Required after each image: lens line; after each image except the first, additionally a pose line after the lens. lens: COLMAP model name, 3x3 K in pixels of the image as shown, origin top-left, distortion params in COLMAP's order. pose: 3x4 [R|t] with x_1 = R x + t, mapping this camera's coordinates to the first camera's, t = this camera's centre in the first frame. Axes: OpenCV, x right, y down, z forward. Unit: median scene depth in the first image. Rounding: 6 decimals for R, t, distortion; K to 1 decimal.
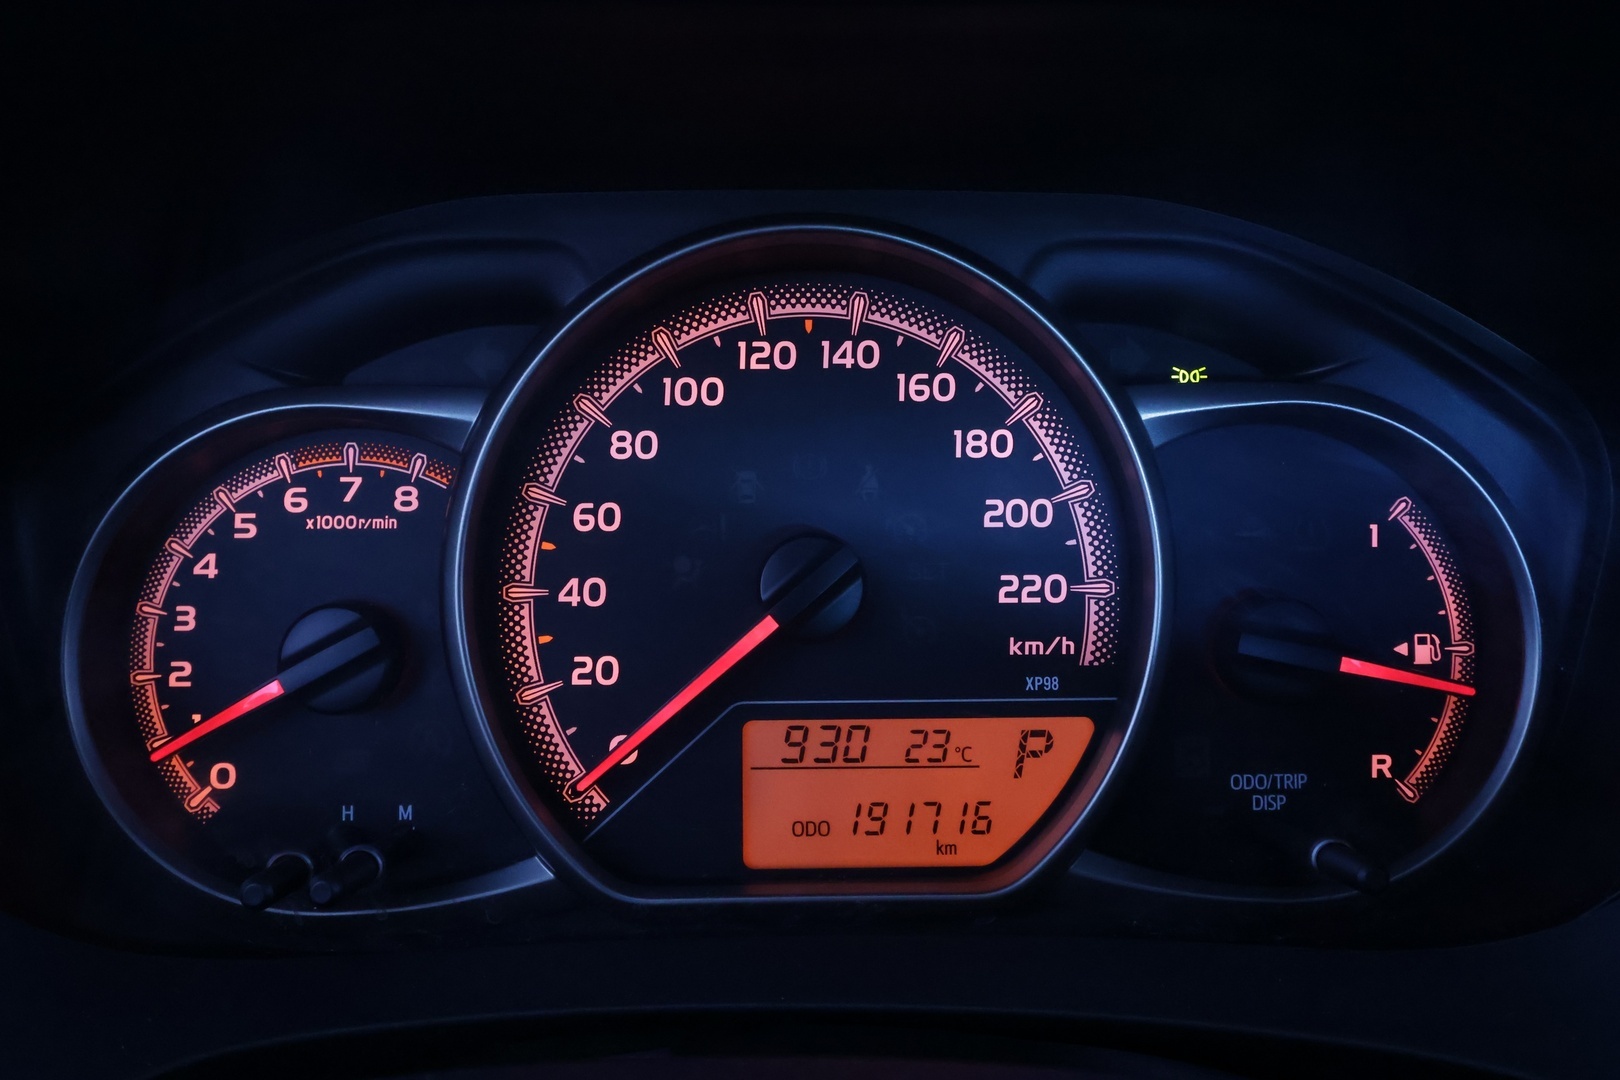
lens RADIAL K [[1360.2, 0, 812.8], [0, 1360.2, 540.6], [0, 0, 1]] dist [0.002714, 0.003155]
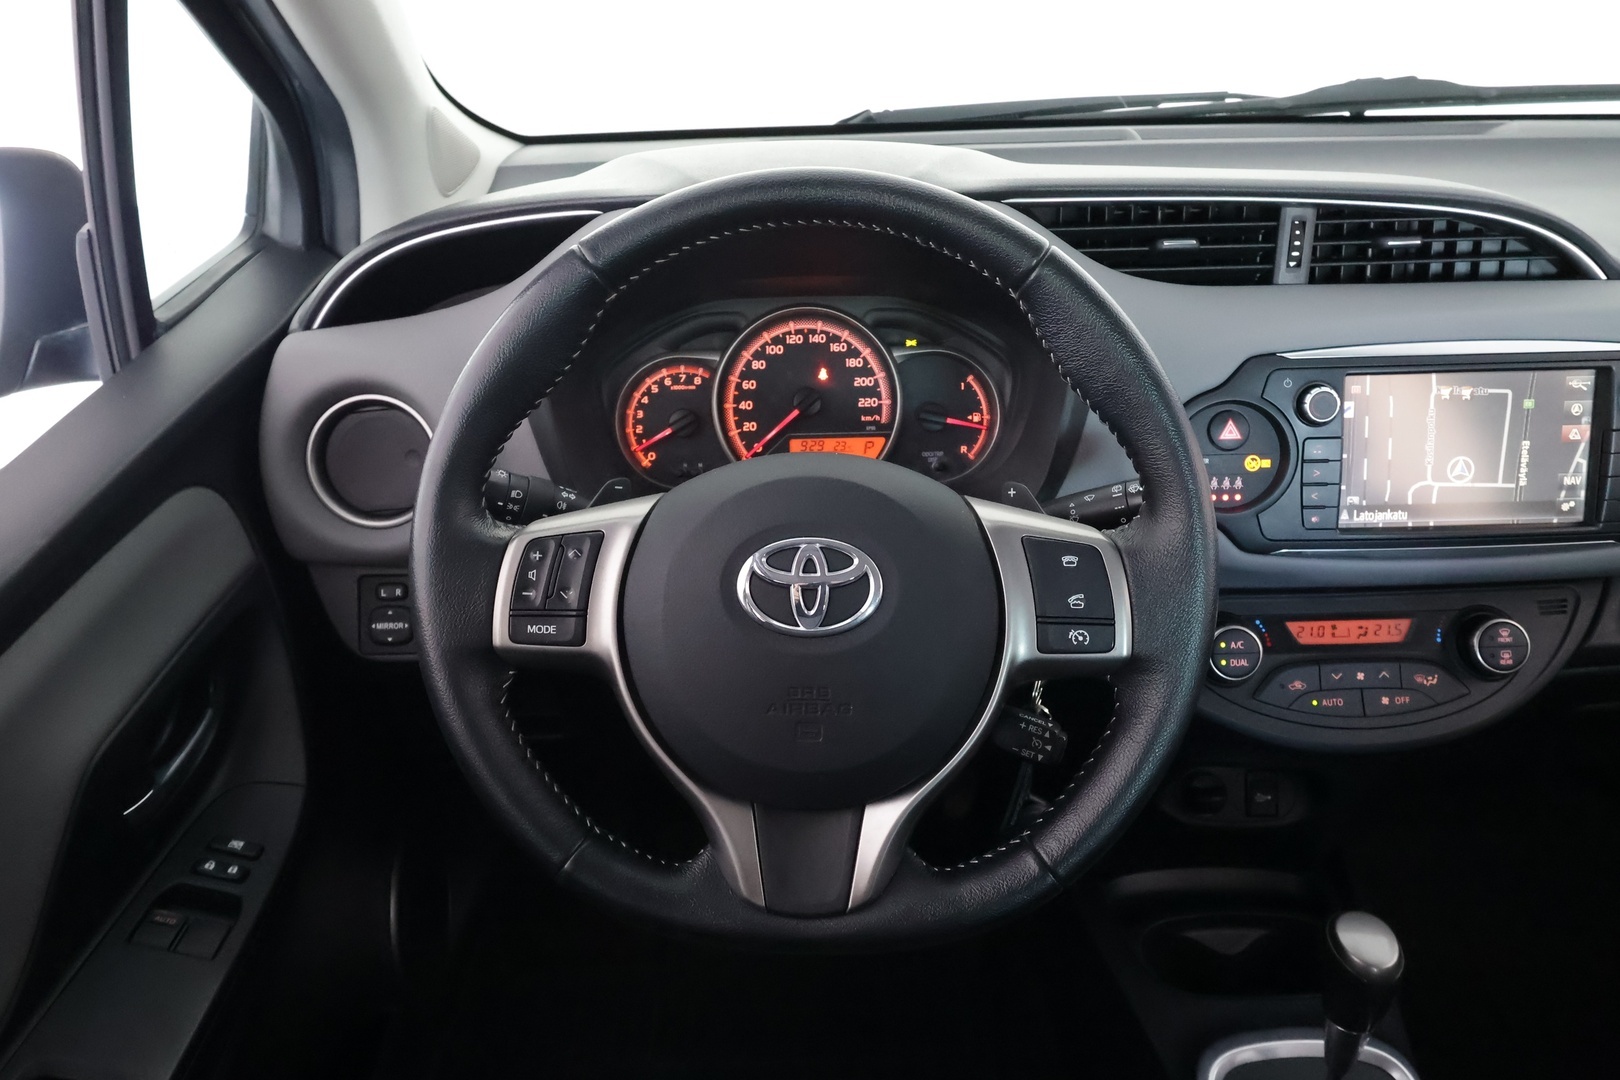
lens RADIAL K [[1184.9, 0, 807.8], [0, 1184.9, 543.4], [0, 0, 1]] dist [-0.011859, -0.007600]
pose [[0.999593, -0.014577, -0.024517, 0.072603], [0.017121, 0.994111, 0.107009, 0.069118], [0.022813, -0.107385, 0.993956, -2.232463]]
